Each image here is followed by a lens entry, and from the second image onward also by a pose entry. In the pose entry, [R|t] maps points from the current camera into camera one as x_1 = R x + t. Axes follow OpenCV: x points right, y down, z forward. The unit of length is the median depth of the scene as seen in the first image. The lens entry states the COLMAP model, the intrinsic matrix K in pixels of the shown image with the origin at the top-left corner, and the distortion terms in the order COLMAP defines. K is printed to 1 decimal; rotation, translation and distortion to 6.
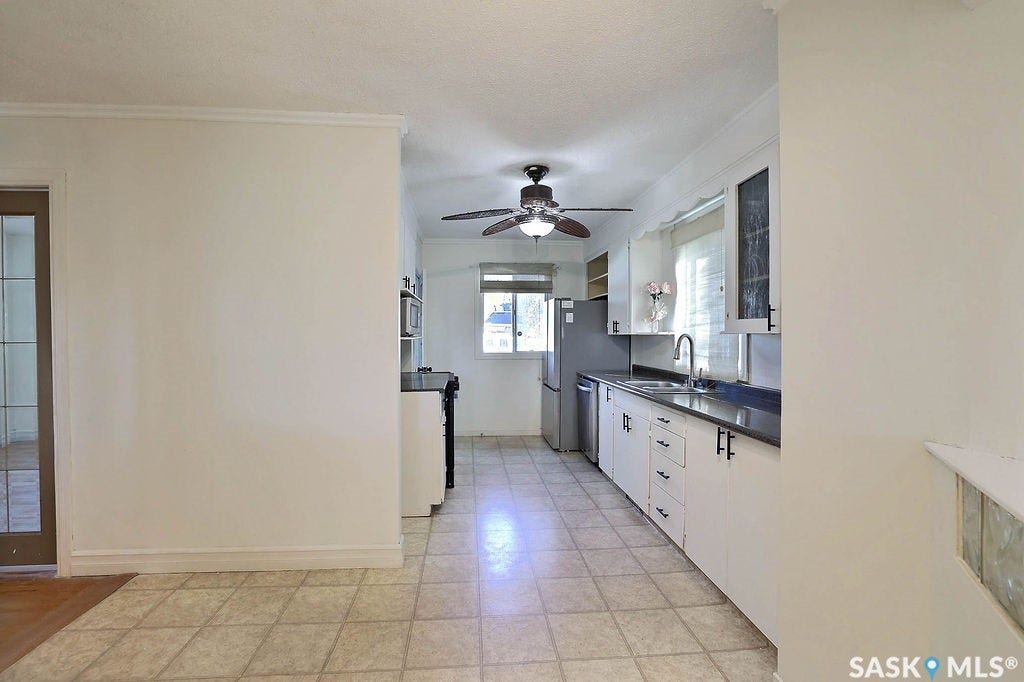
lens RADIAL K [[459.9, 0, 502.7], [0, 459.9, 337.6], [0, 0, 1]] dist [-0.039839, 0.019418]
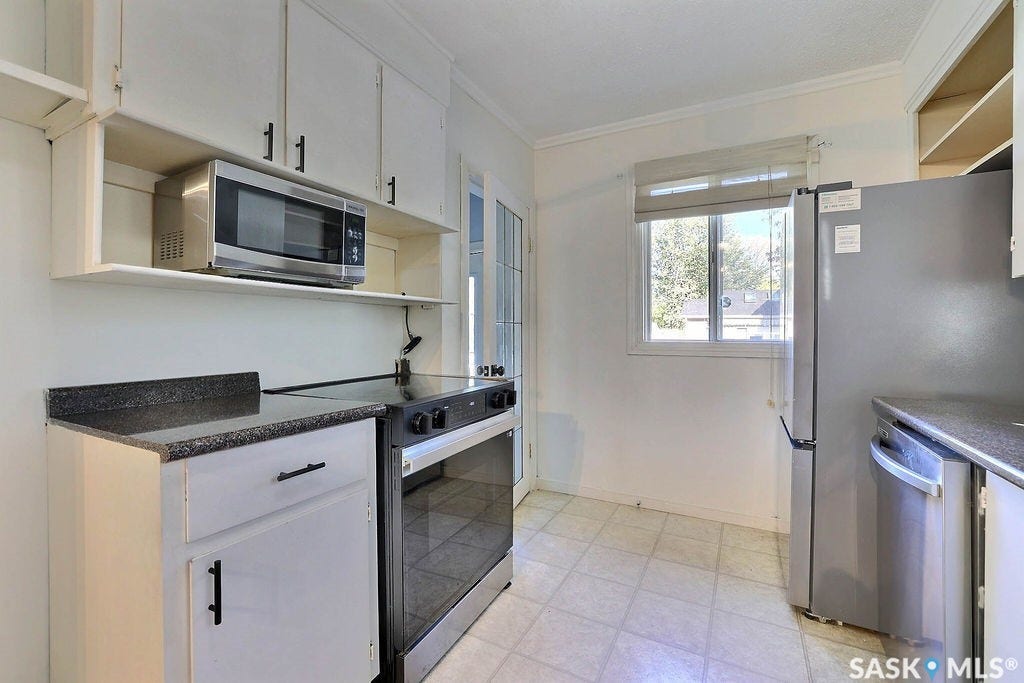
lens RADIAL K [[445.7, 0, 500.9], [0, 445.7, 333.3], [0, 0, 1]] dist [-0.045590, 0.017405]
pose [[0.832201, 0.003191, -0.554465, 0.122472], [-0.005767, 0.999979, -0.002901, 0.032788], [0.554444, 0.005612, 0.832202, 0.648560]]
